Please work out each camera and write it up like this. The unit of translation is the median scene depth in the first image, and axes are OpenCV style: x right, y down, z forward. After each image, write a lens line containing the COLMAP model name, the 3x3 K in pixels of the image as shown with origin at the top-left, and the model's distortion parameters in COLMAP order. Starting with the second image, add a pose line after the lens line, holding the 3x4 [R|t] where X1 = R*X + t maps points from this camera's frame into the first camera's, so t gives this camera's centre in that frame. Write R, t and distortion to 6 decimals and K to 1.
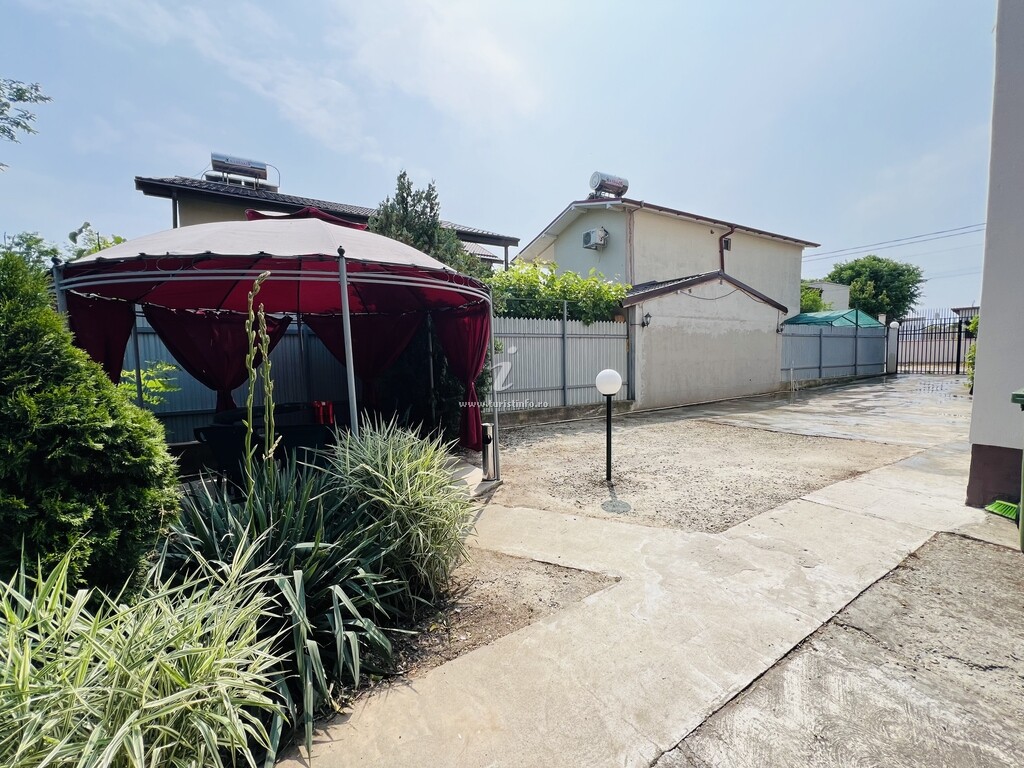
lens RADIAL K [[411.2, 0, 505.6], [0, 411.2, 385.8], [0, 0, 1]] dist [-0.000374, 0.000562]
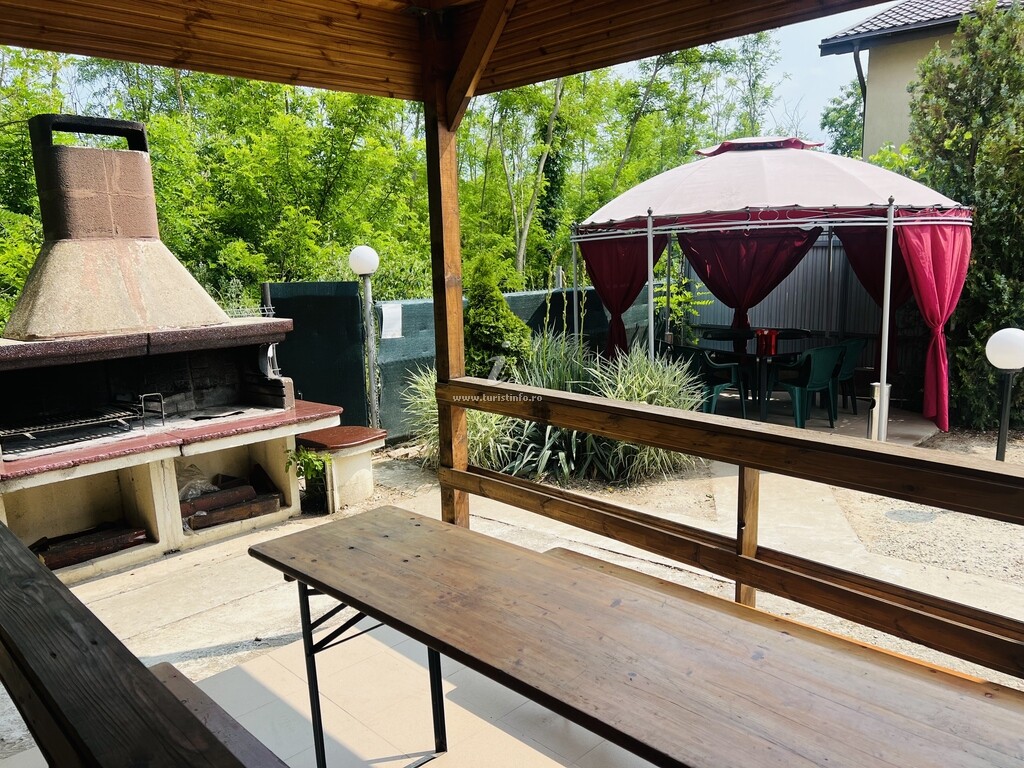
lens RADIAL K [[769.1, 0, 508.1], [0, 769.1, 392.2], [0, 0, 1]] dist [0.051046, -0.048435]
pose [[0.262218, 0.191740, -0.945768, 1.918765], [-0.058346, 0.981419, 0.182791, -0.193552], [0.963243, 0.007250, 0.268532, -0.069907]]
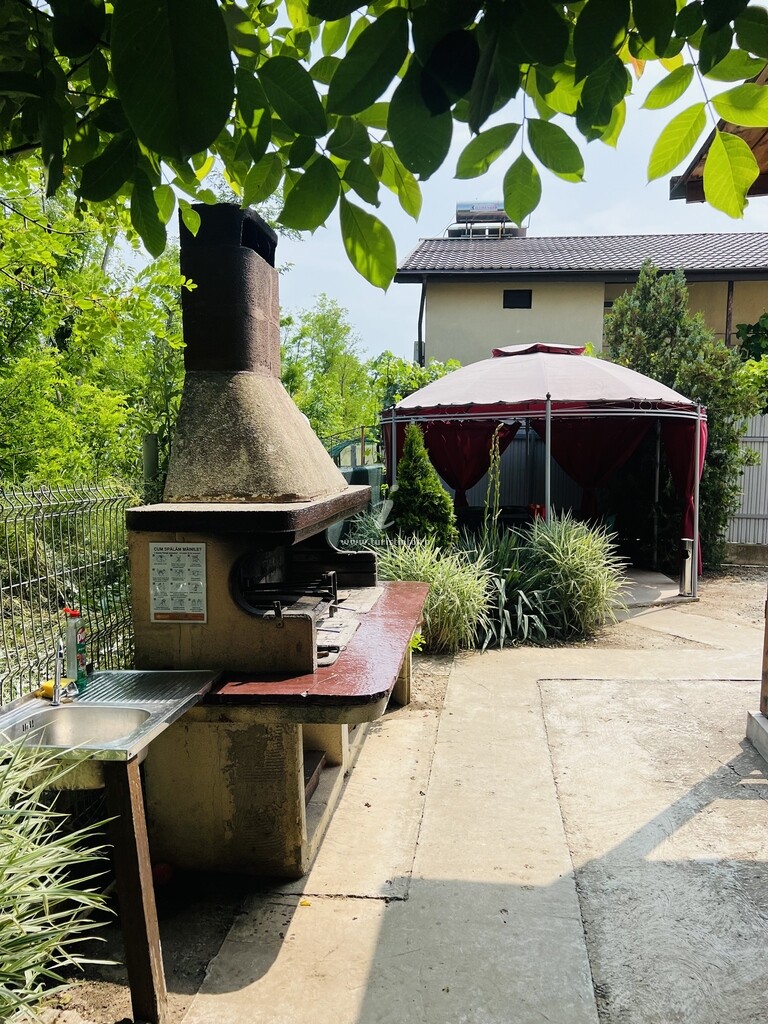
lens RADIAL K [[769.1, 0, 381.6], [0, 769.1, 507.3], [0, 0, 1]] dist [0.051046, -0.048435]
pose [[0.783452, 0.075328, -0.616870, 0.873659], [-0.075187, 0.996824, 0.026234, 0.039158], [0.616887, 0.025827, 0.786627, -1.539965]]
